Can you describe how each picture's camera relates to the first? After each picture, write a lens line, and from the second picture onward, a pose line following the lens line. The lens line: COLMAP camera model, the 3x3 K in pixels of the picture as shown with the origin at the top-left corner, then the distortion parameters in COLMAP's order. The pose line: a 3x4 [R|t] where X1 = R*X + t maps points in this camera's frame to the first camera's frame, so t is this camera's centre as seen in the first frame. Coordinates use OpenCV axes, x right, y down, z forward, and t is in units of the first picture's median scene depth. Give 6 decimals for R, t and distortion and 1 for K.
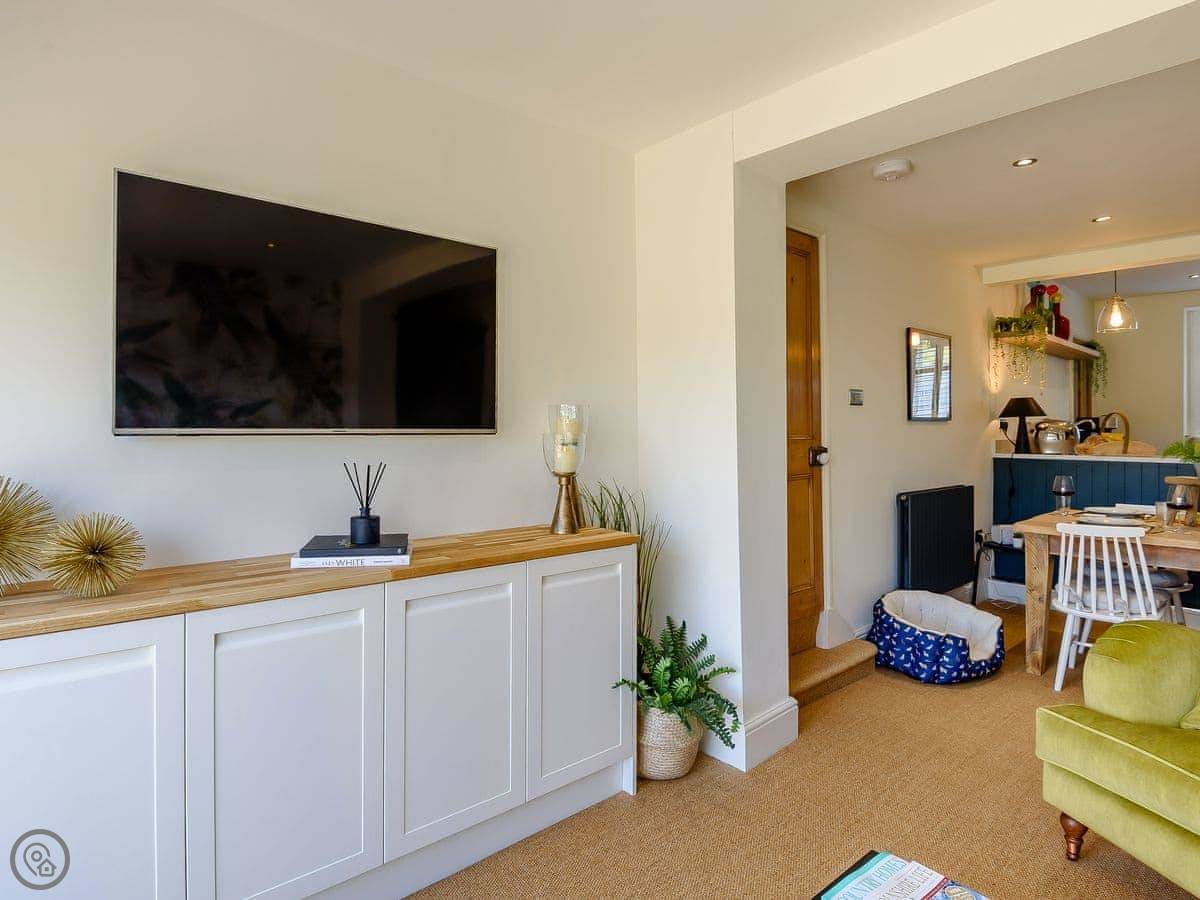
lens RADIAL K [[658.5, 0, 582.8], [0, 658.5, 428.1], [0, 0, 1]] dist [-0.003519, -0.001435]
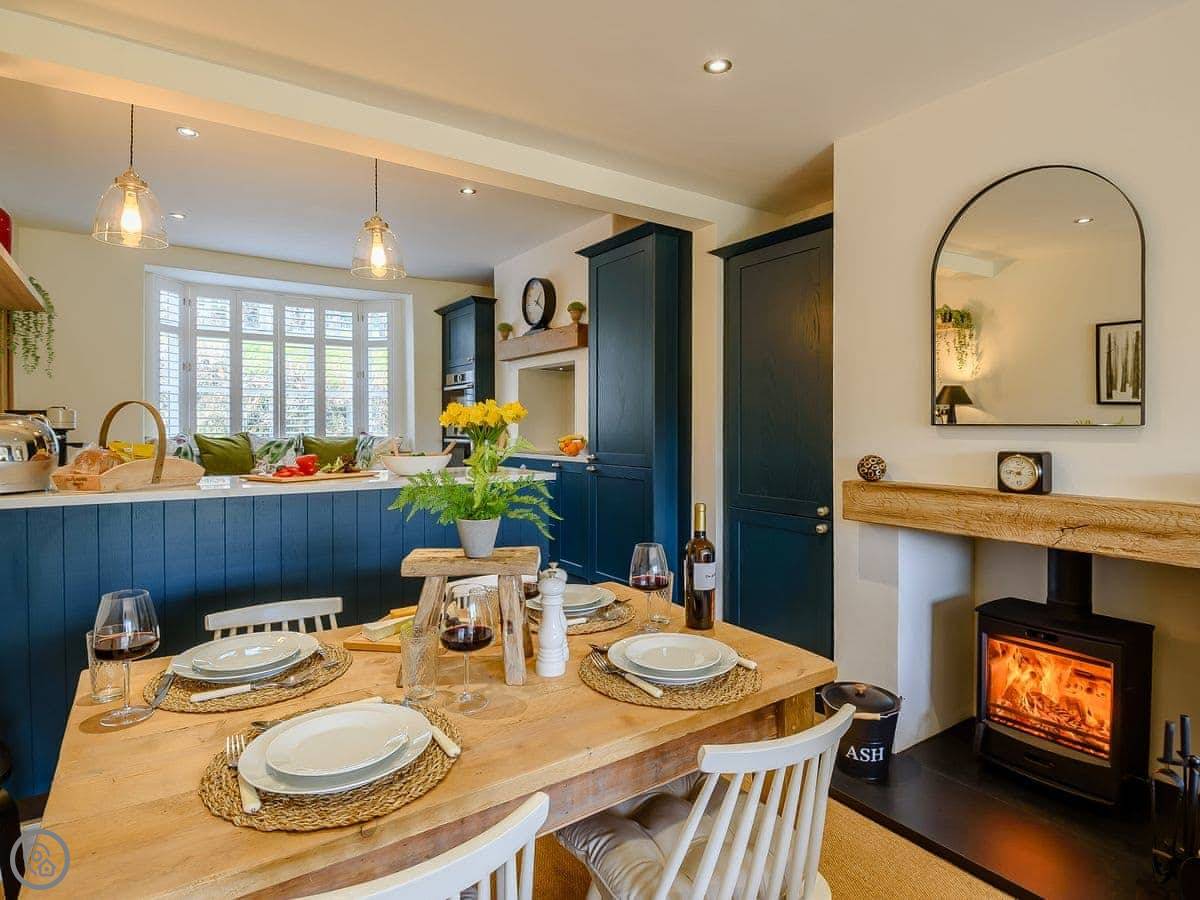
lens RADIAL K [[658.5, 0, 582.8], [0, 658.5, 428.1], [0, 0, 1]] dist [-0.003519, -0.001435]
pose [[0.125917, -0.006622, 0.992019, 0.403087], [-0.003126, 0.999970, 0.007072, -0.009611], [-0.992036, -0.003991, 0.125892, 0.678504]]
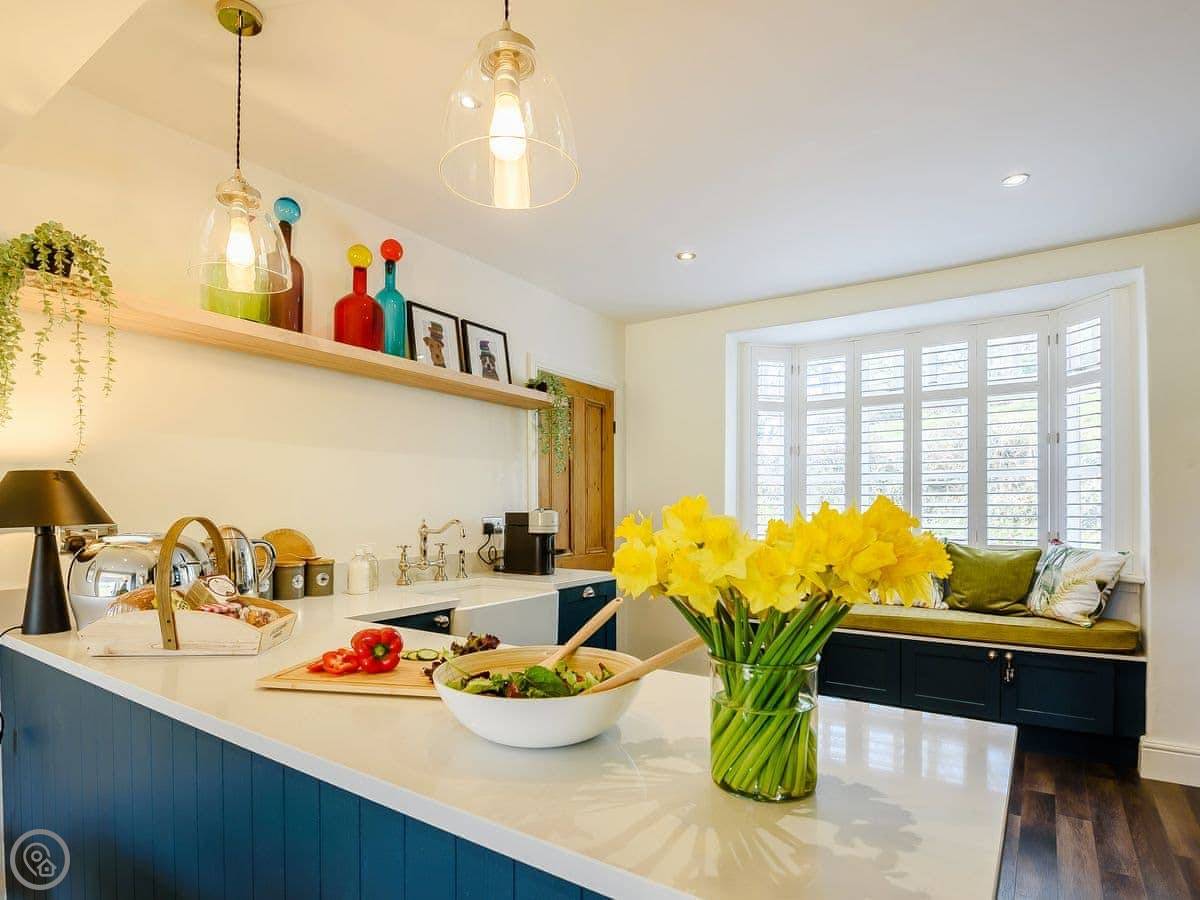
lens RADIAL K [[657.8, 0, 614.9], [0, 657.8, 510.4], [0, 0, 1]] dist [0.000784, -0.001942]
pose [[0.960282, -0.004559, 0.278994, 1.056586], [0.003985, 0.999989, 0.002627, -0.030375], [-0.279003, -0.001411, 0.960289, 0.707749]]
